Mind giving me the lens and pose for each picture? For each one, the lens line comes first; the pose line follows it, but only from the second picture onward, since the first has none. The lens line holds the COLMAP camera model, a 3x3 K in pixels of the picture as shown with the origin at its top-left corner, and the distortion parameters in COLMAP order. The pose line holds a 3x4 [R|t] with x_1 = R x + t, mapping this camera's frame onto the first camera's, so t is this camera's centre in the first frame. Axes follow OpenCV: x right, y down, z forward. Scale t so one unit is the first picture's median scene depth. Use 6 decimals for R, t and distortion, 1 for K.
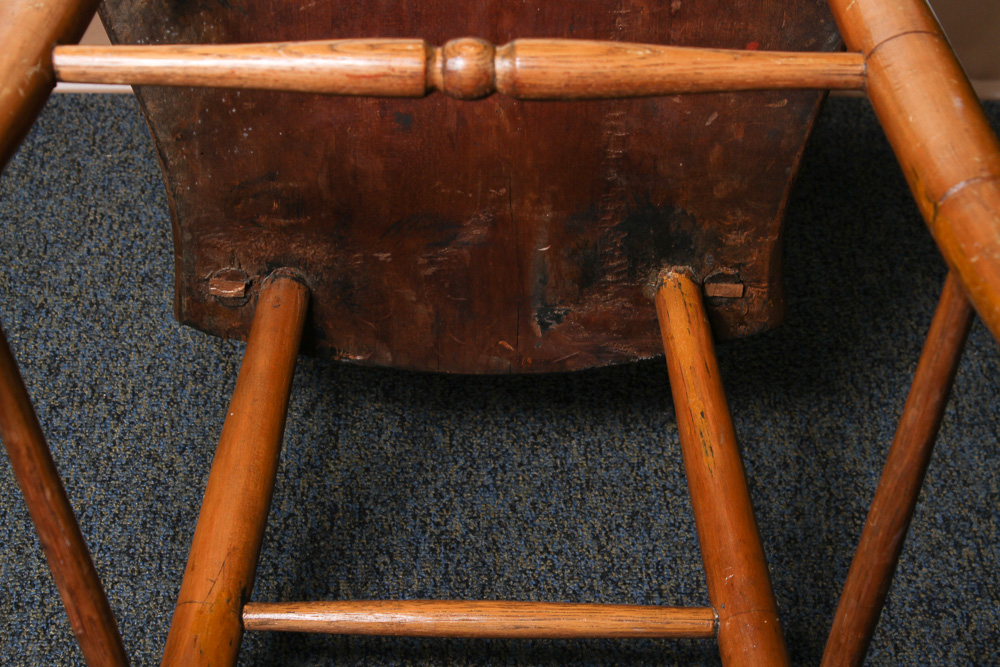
lens RADIAL K [[2317.6, 0, 501.4], [0, 2317.6, 349.3], [0, 0, 1]] dist [0.072735, 0.000000]
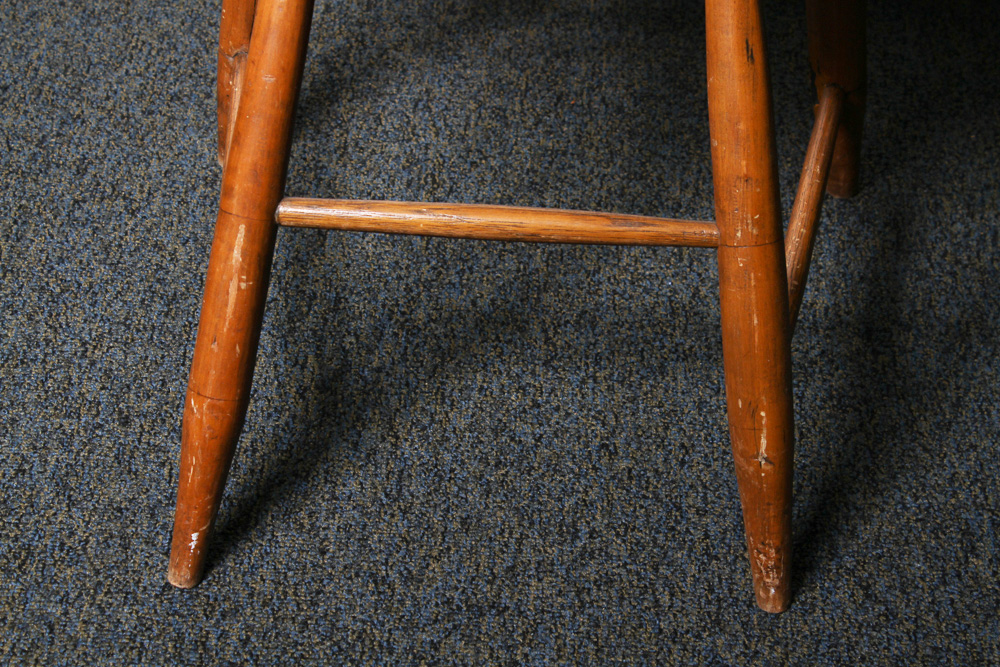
lens RADIAL K [[2317.6, 0, 502.4], [0, 2317.6, 340.4], [0, 0, 1]] dist [0.072735, 0.000000]
pose [[0.995617, 0.042971, -0.083067, 0.110769], [-0.041565, 0.998963, 0.018582, 0.064888], [0.083779, -0.015048, 0.996371, -0.100965]]
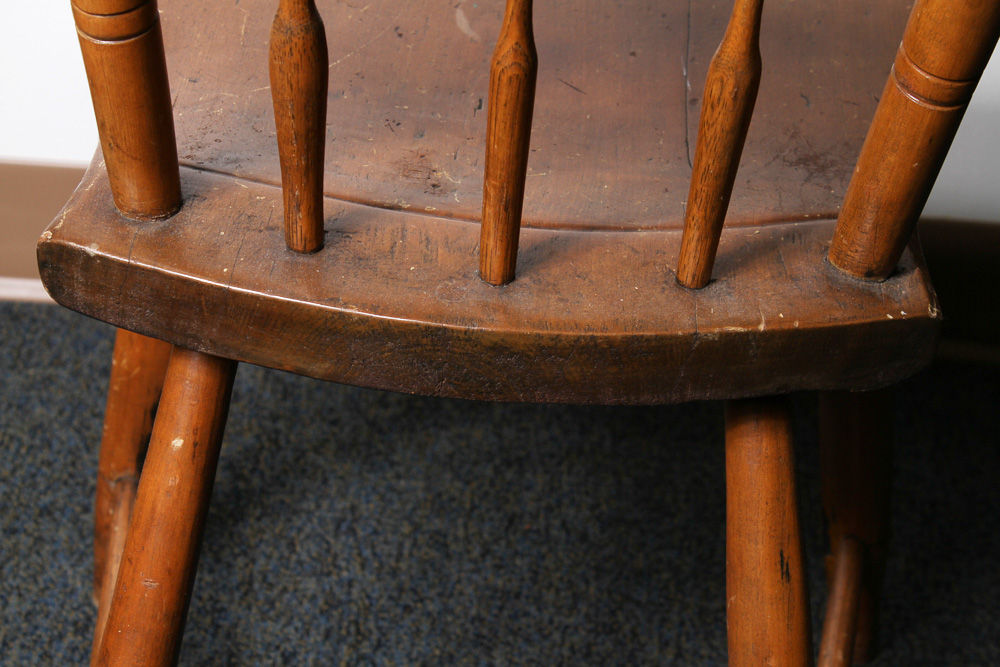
lens RADIAL K [[2317.6, 0, 502.9], [0, 2317.6, 333.0], [0, 0, 1]] dist [0.072735, 0.000000]
pose [[0.997028, 0.059678, -0.048723, 0.074027], [-0.063903, 0.993859, -0.090334, -0.032502], [0.043033, 0.093179, 0.994719, 0.106318]]
